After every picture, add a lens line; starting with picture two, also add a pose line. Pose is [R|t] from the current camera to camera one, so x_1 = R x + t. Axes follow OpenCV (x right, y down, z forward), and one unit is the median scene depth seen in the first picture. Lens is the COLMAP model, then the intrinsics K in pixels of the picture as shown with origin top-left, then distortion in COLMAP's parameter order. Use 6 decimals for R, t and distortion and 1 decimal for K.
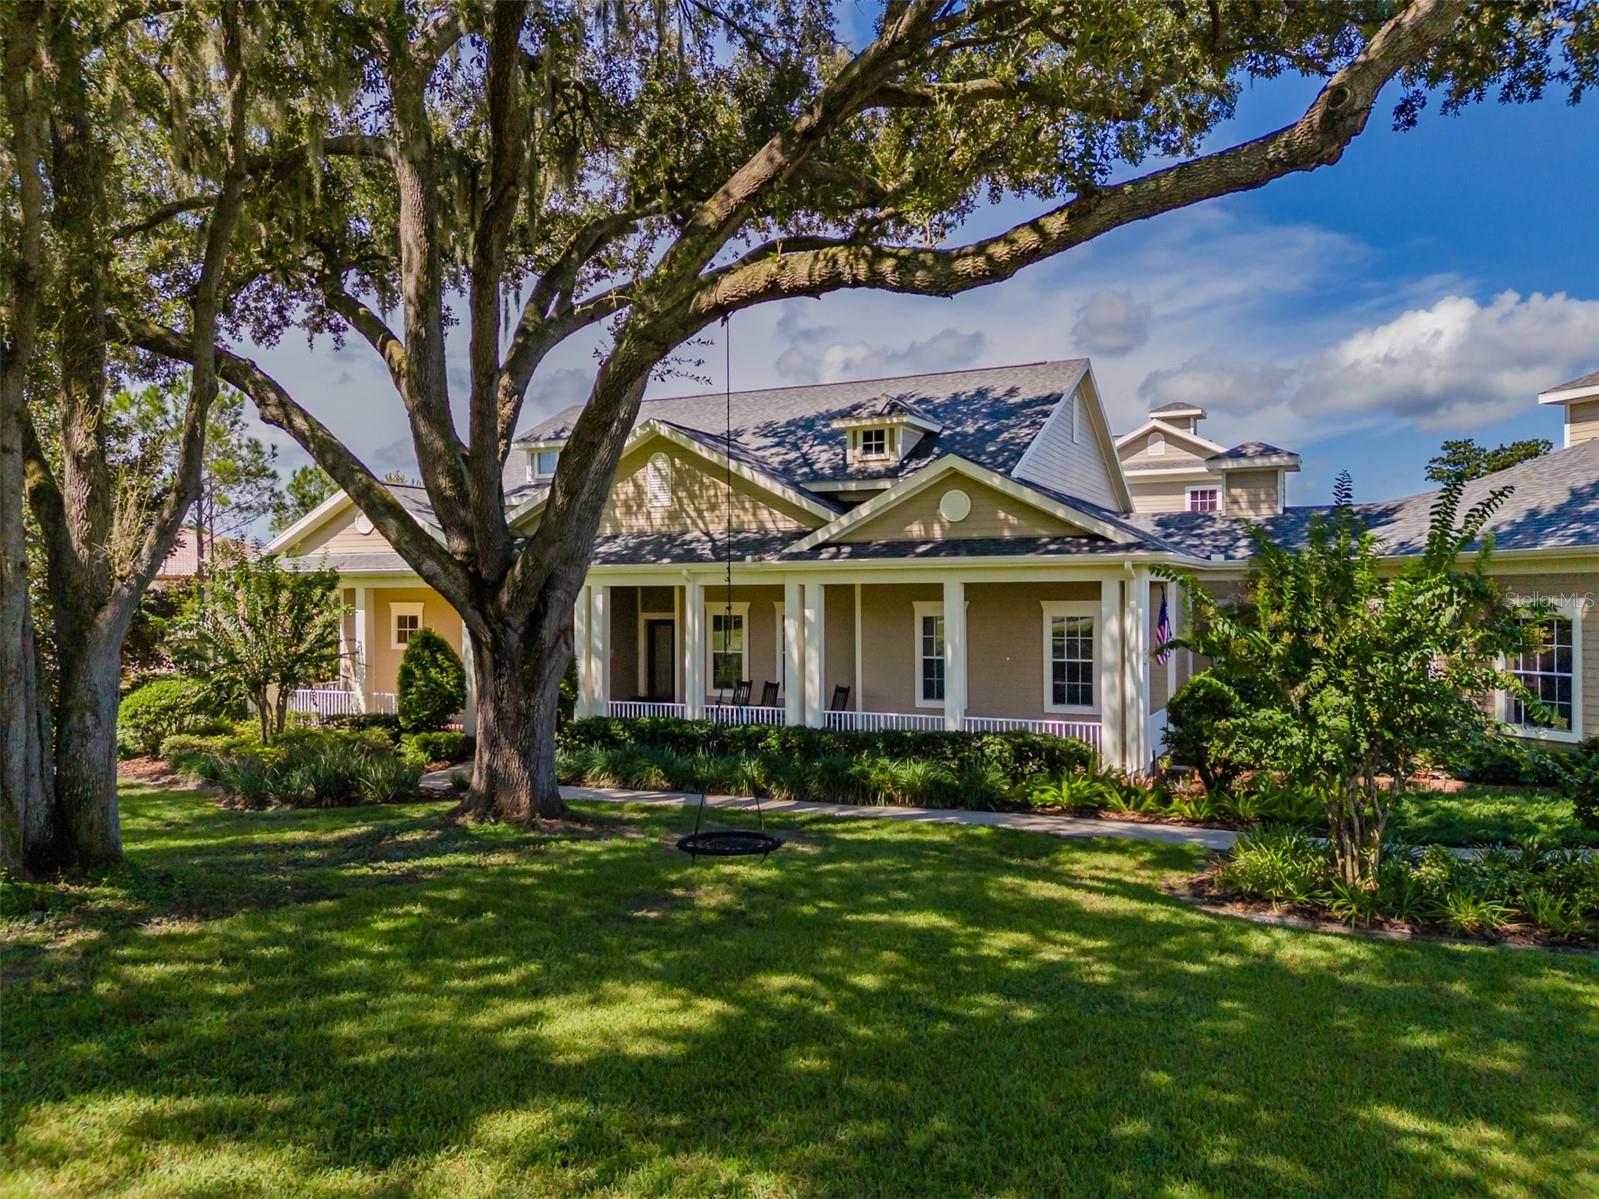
lens RADIAL K [[1196.0, 0, 772.9], [0, 1196.0, 599.7], [0, 0, 1]] dist [0.065176, -0.072220]
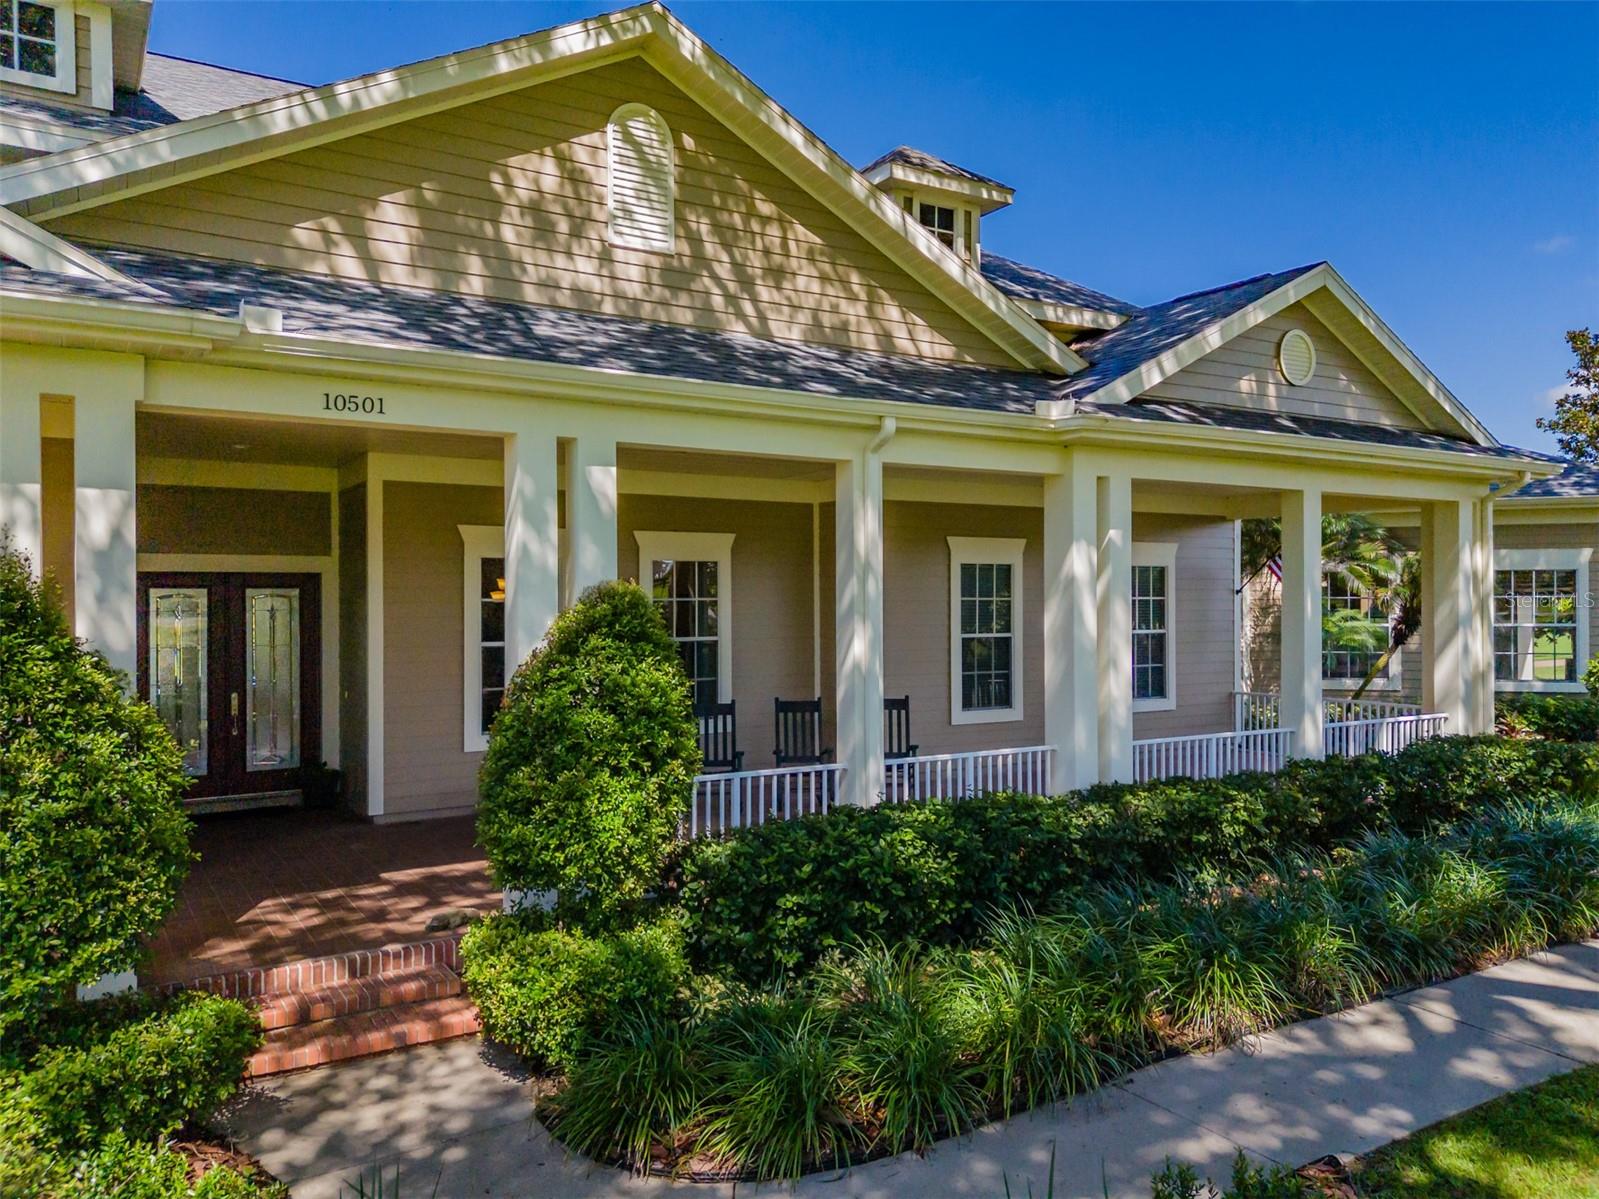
lens RADIAL K [[1190.8, 0, 799.5], [0, 1190.8, 599.5], [0, 0, 1]] dist [0.089417, -0.075658]
pose [[0.514476, 0.008134, 0.857466, -0.489414], [-0.000723, 0.999959, -0.009052, 0.045633], [-0.857504, 0.004037, 0.514461, 0.959938]]
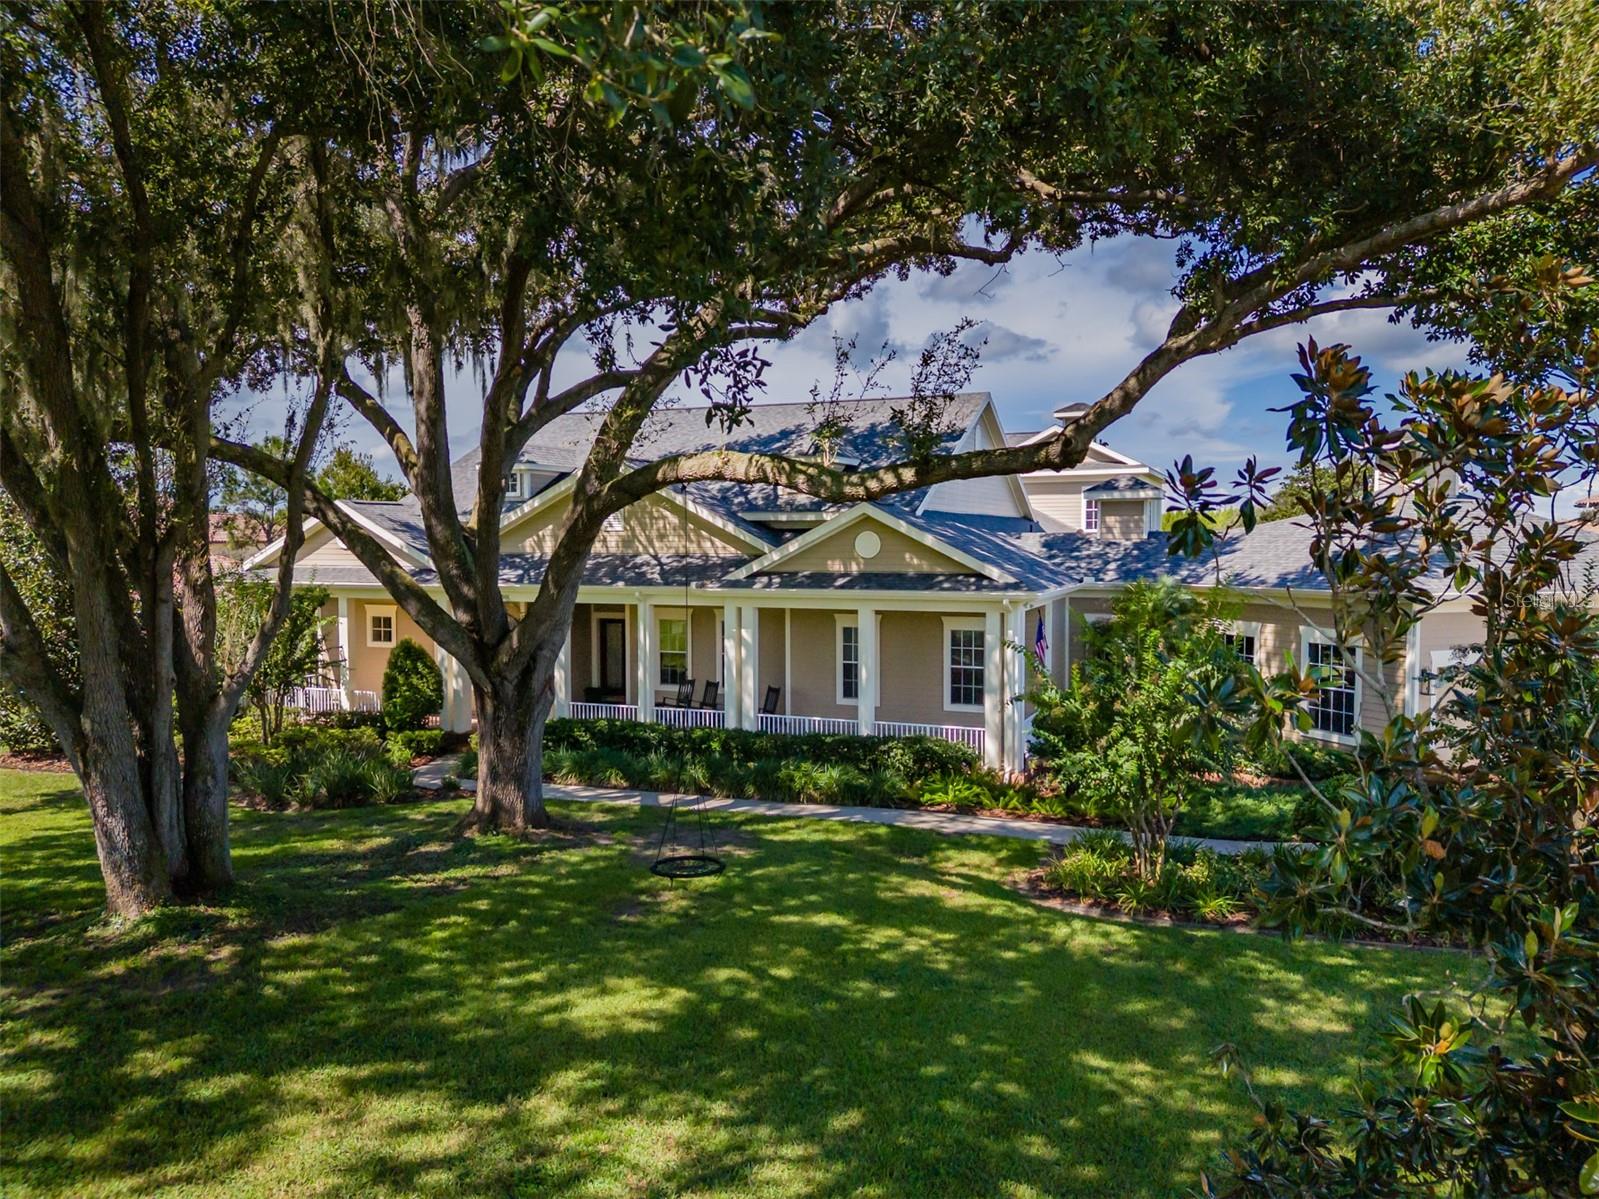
lens RADIAL K [[1165.8, 0, 775.6], [0, 1165.8, 605.5], [0, 0, 1]] dist [0.060408, -0.060874]
pose [[0.998448, -0.002760, 0.055621, -0.003610], [0.000254, 0.998986, 0.045017, -0.075918], [-0.055689, -0.044933, 0.997437, -0.159534]]
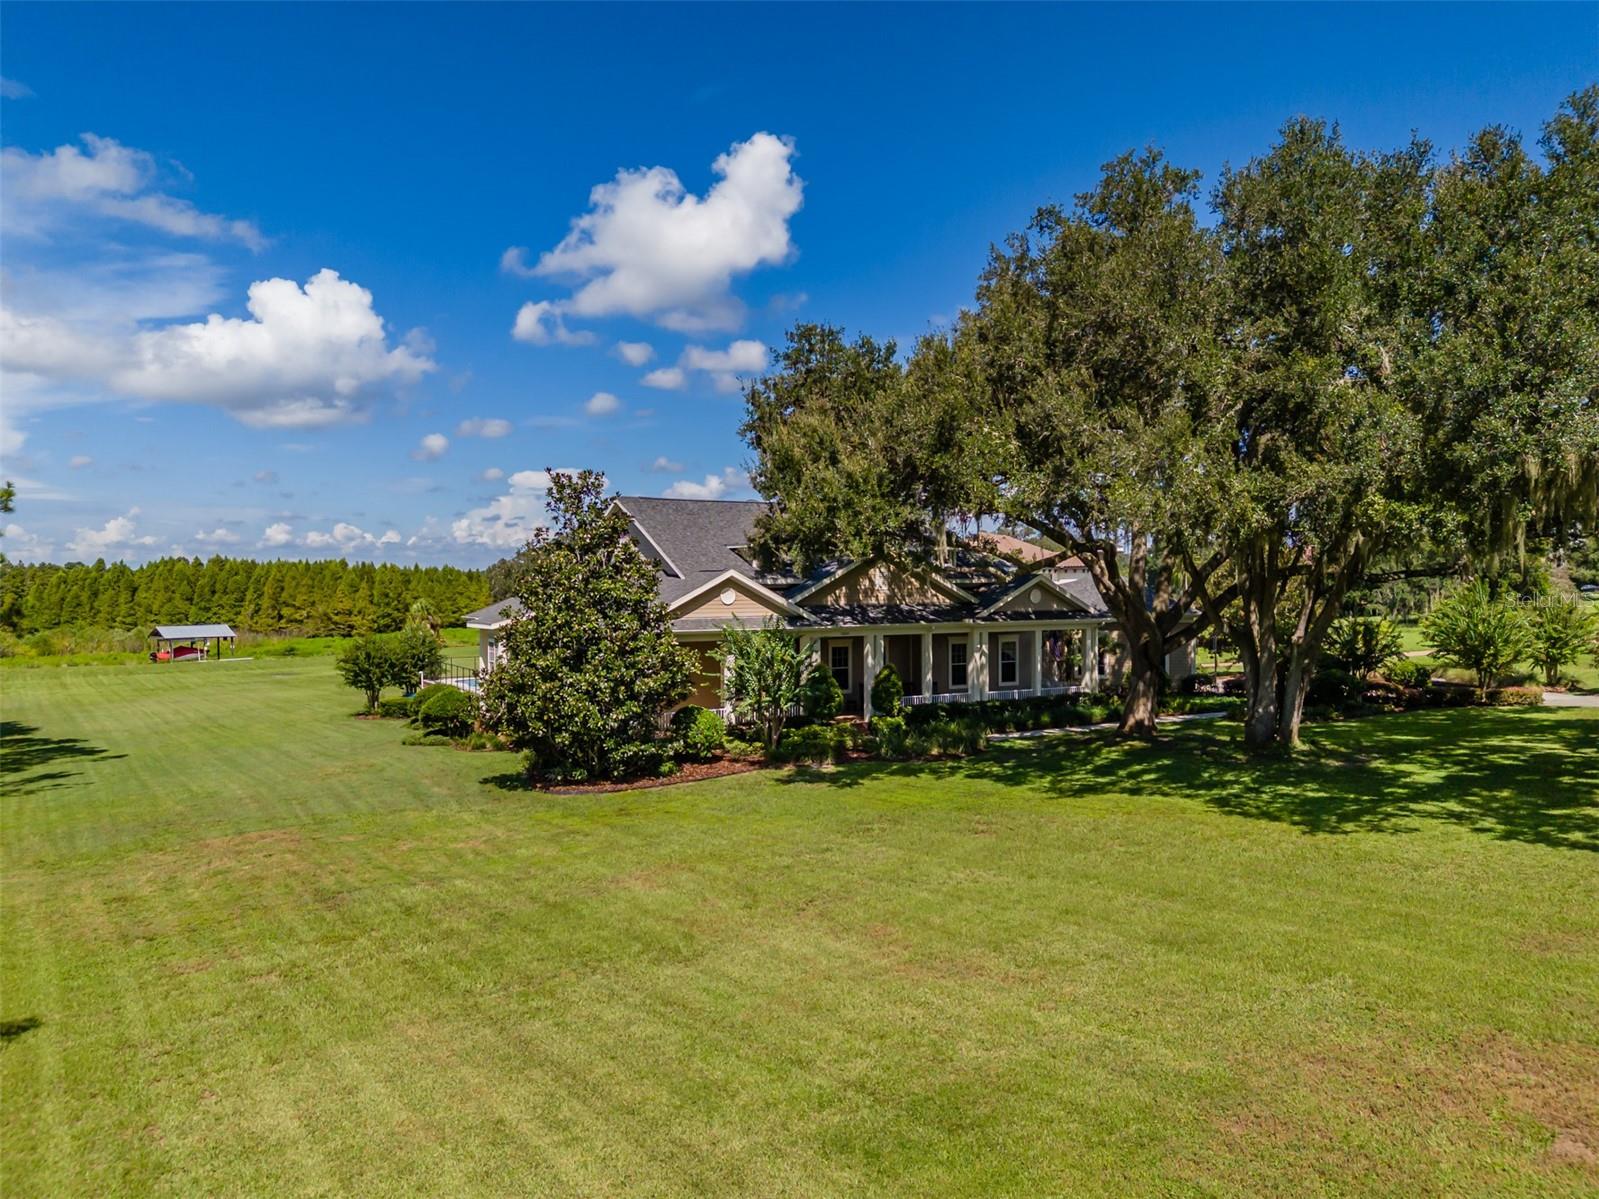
lens RADIAL K [[1165.8, 0, 775.6], [0, 1165.8, 605.5], [0, 0, 1]] dist [0.060408, -0.060874]
pose [[0.545545, -0.009364, 0.838029, -2.130737], [0.005666, 0.999956, 0.007485, -0.087330], [-0.838063, 0.000665, 0.545574, 0.196762]]
